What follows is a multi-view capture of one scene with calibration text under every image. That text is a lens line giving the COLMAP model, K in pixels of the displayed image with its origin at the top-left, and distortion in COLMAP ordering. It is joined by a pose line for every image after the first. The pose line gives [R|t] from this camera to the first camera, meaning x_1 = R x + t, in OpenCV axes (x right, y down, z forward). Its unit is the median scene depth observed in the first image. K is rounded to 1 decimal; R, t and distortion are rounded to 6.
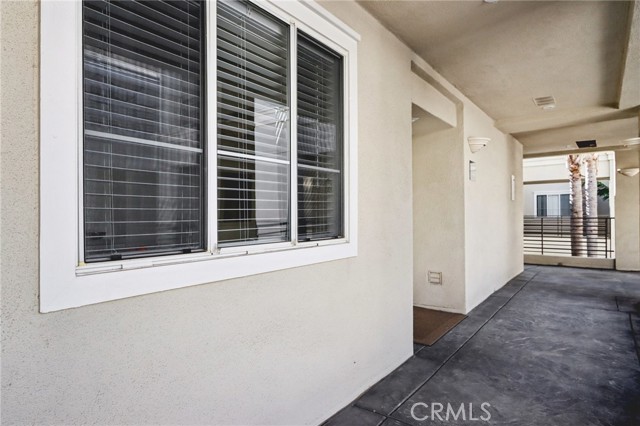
lens RADIAL K [[380.8, 0, 319.4], [0, 380.8, 211.7], [0, 0, 1]] dist [0.000844, 0.000048]
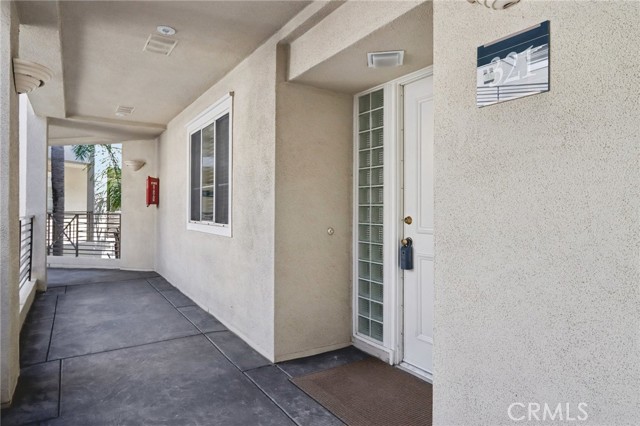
lens RADIAL K [[380.8, 0, 319.6], [0, 380.8, 210.0], [0, 0, 1]] dist [0.000844, 0.000048]
pose [[-0.346444, 0.008921, -0.938028, 1.287963], [-0.001343, 0.999949, 0.010006, -0.017905], [0.938070, 0.004727, -0.346414, 1.688922]]
